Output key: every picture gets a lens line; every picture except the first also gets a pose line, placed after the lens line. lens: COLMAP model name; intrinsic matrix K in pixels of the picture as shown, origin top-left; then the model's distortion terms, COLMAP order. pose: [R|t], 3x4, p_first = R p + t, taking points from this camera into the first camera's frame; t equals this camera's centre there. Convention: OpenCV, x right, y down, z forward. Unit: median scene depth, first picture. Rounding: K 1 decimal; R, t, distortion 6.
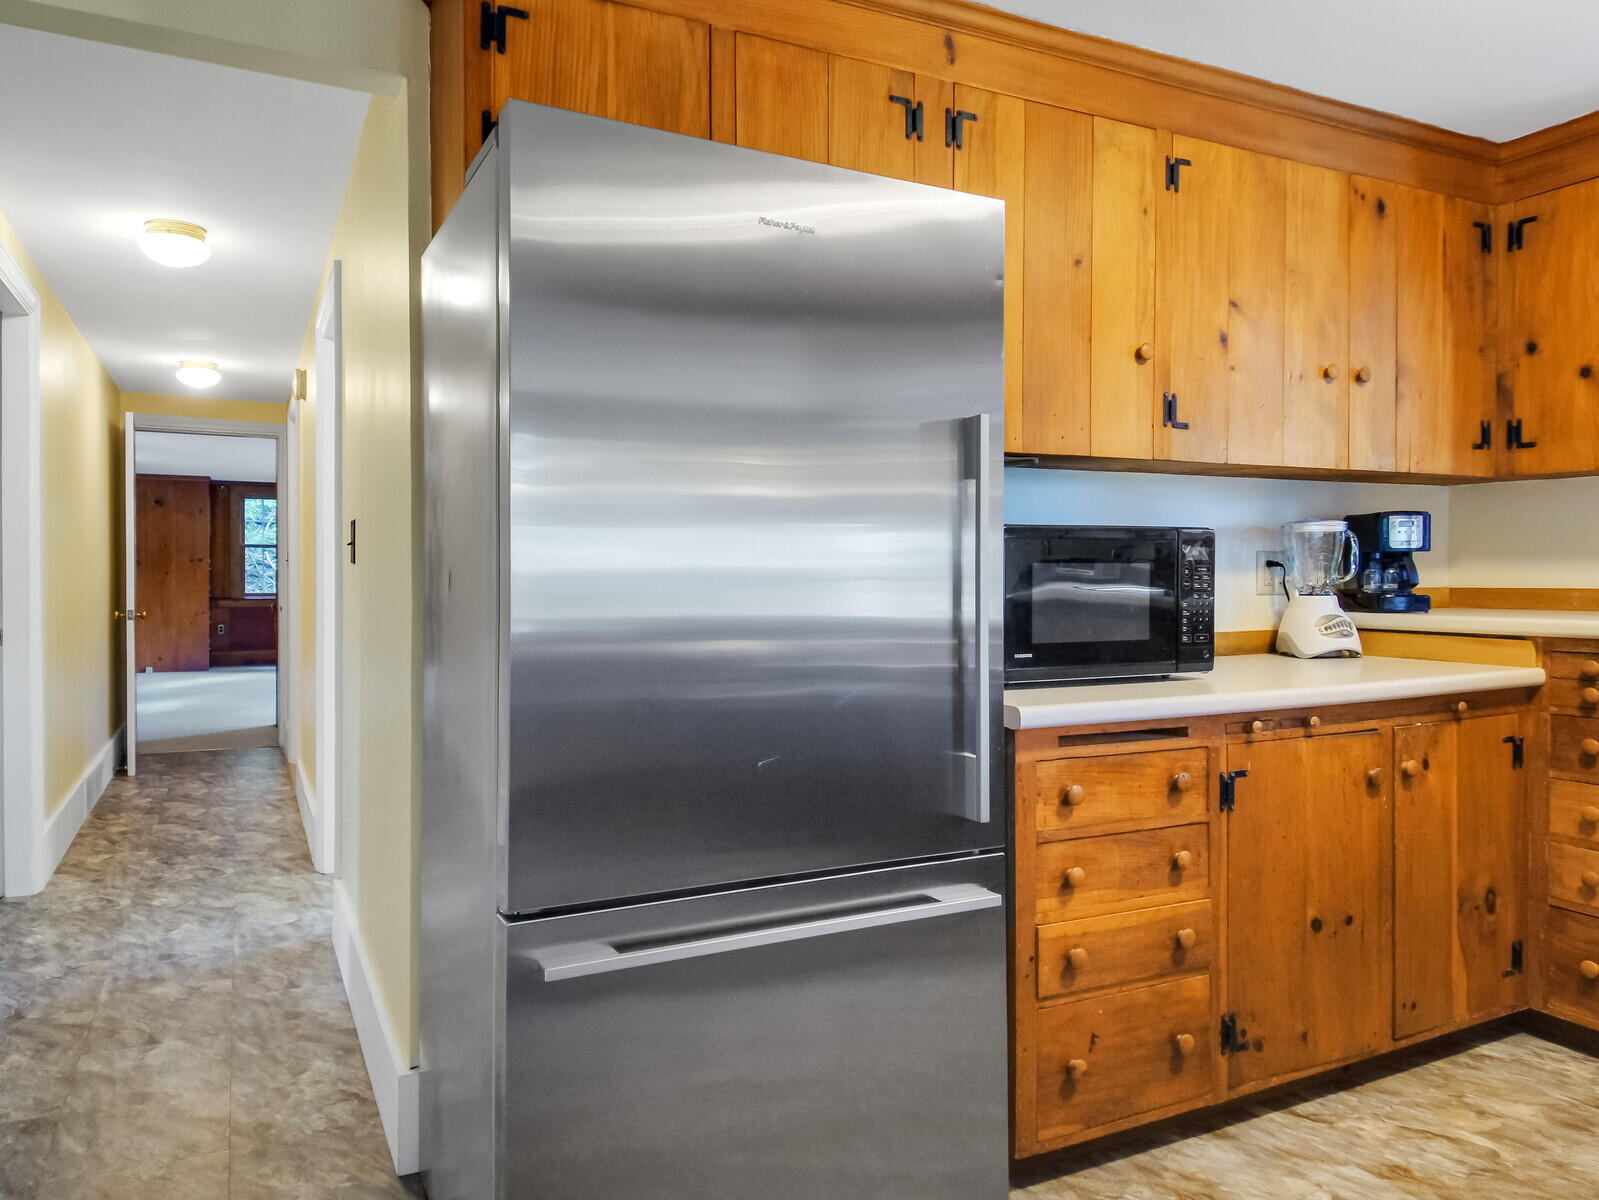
lens RADIAL K [[1128.8, 0, 787.7], [0, 1128.8, 592.0], [0, 0, 1]] dist [0.047603, -0.047763]
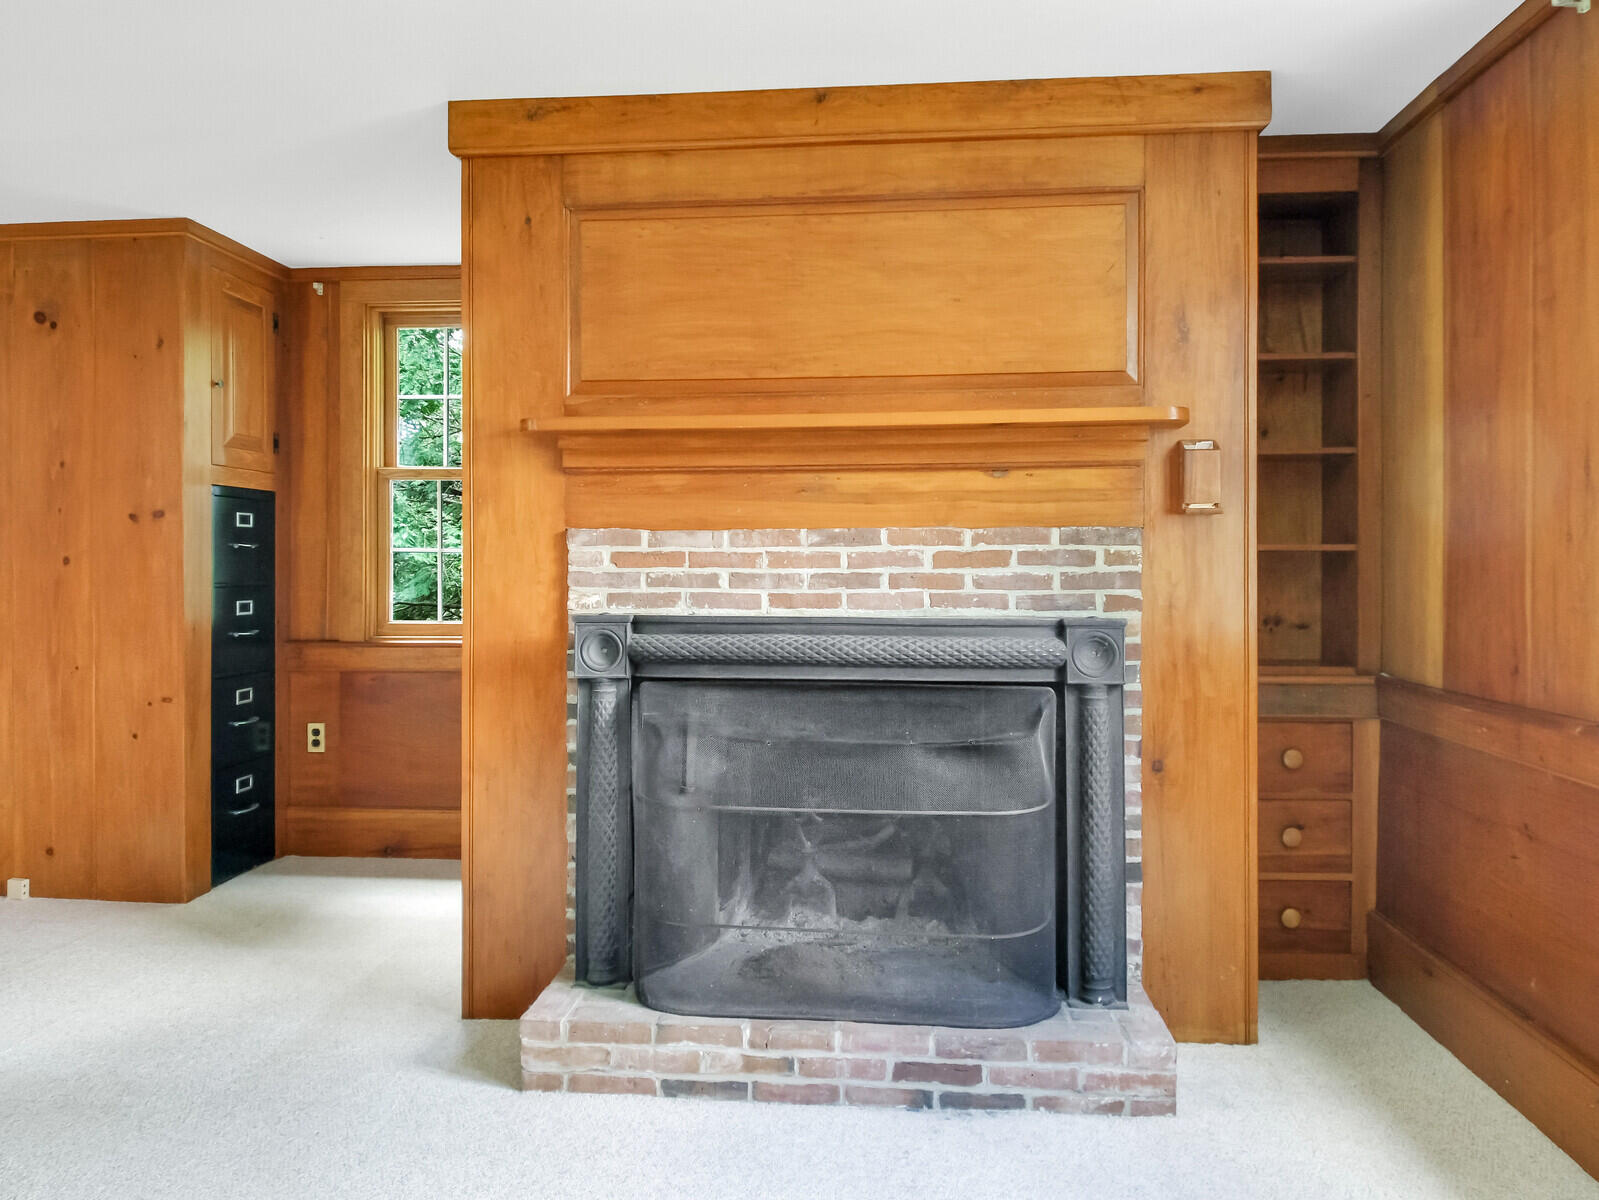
lens RADIAL K [[1128.8, 0, 799.7], [0, 1128.8, 595.2], [0, 0, 1]] dist [0.047603, -0.047763]
pose [[0.850968, 0.004034, -0.525202, -0.230847], [-0.004526, 0.999990, 0.000347, -0.008336], [0.525198, 0.002081, 0.850977, 0.845842]]
